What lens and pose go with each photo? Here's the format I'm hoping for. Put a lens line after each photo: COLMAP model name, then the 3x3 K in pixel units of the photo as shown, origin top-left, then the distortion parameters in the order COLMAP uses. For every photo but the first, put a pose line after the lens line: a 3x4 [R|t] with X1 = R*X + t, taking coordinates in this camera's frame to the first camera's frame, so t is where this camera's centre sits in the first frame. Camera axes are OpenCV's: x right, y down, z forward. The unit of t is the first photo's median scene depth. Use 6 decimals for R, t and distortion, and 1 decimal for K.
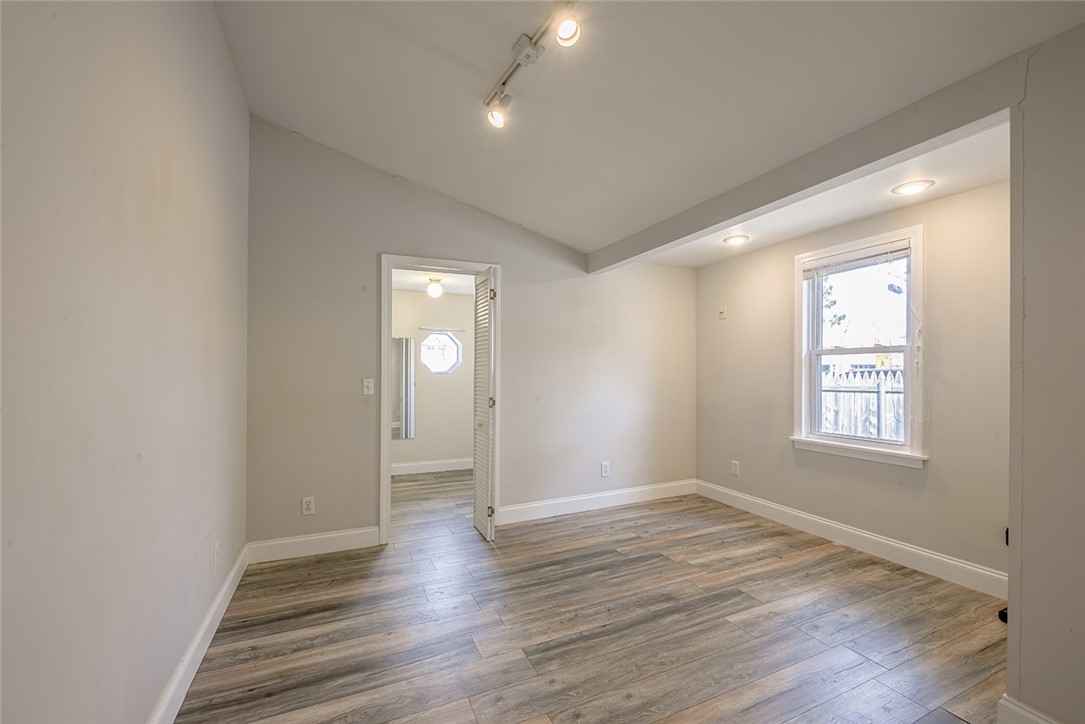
lens RADIAL K [[441.0, 0, 535.7], [0, 441.0, 369.5], [0, 0, 1]] dist [-0.002296, -0.000641]
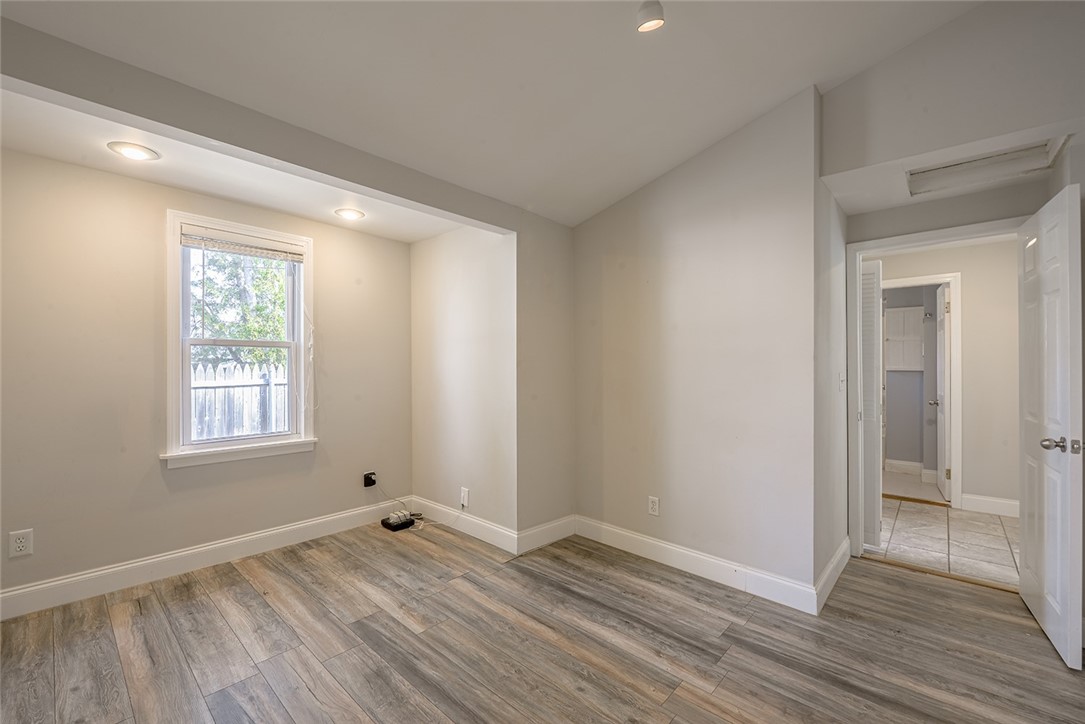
lens RADIAL K [[441.0, 0, 535.7], [0, 441.0, 369.5], [0, 0, 1]] dist [-0.002296, -0.000641]
pose [[-0.390274, -0.008763, 0.920657, -0.406362], [-0.011996, 0.999918, 0.004433, 0.001645], [-0.920621, -0.009314, -0.390347, 0.899314]]
